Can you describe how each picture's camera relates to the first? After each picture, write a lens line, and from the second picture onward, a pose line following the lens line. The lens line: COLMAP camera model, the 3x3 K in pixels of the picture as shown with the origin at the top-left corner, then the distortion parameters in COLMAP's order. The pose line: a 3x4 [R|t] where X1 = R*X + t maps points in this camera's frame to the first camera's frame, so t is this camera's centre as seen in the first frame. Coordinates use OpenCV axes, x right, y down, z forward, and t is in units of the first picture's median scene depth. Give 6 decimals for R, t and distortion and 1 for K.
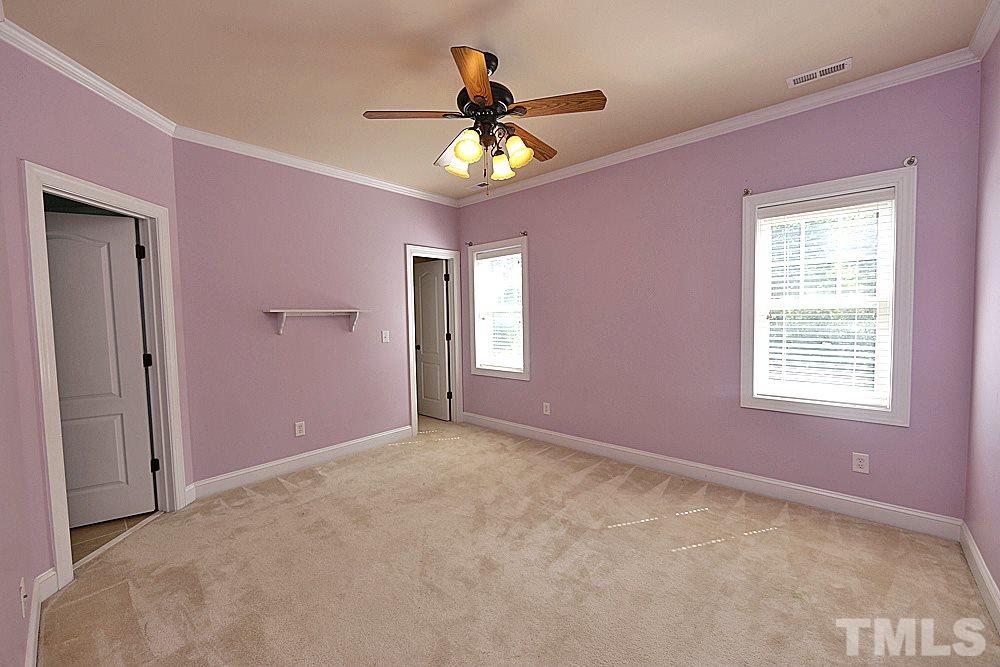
lens RADIAL K [[401.7, 0, 500.1], [0, 401.7, 329.3], [0, 0, 1]] dist [-0.000267, 0.000005]
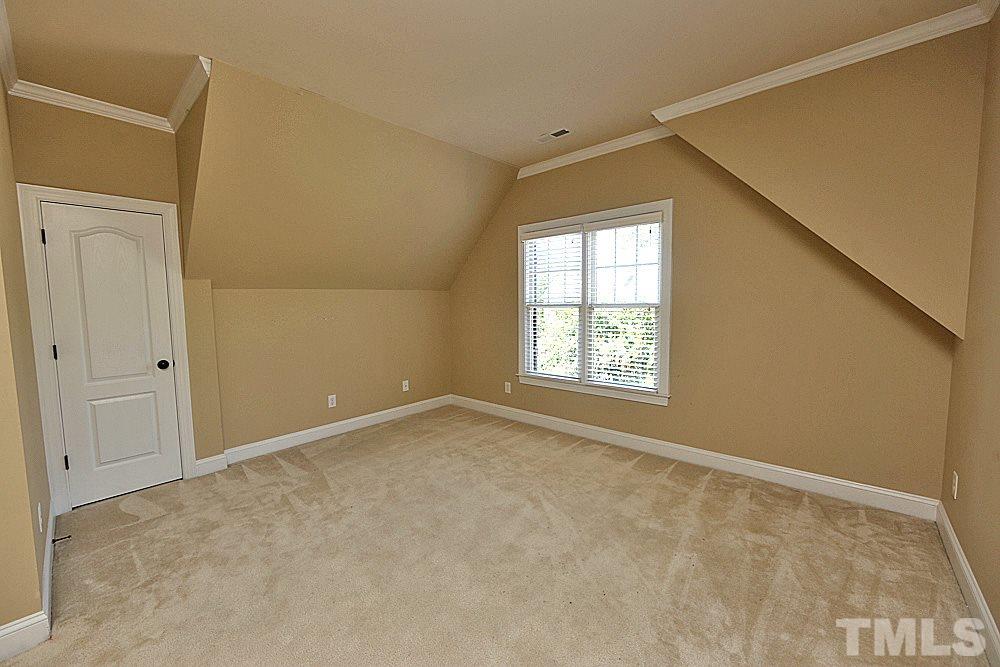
lens RADIAL K [[391.7, 0, 494.9], [0, 391.7, 330.8], [0, 0, 1]] dist [0.000090, 0.000010]
pose [[0.999991, 0.002602, 0.003208, 0.236602], [-0.002719, 0.999314, 0.036945, 0.004002], [-0.003109, -0.036953, 0.999312, -0.214495]]
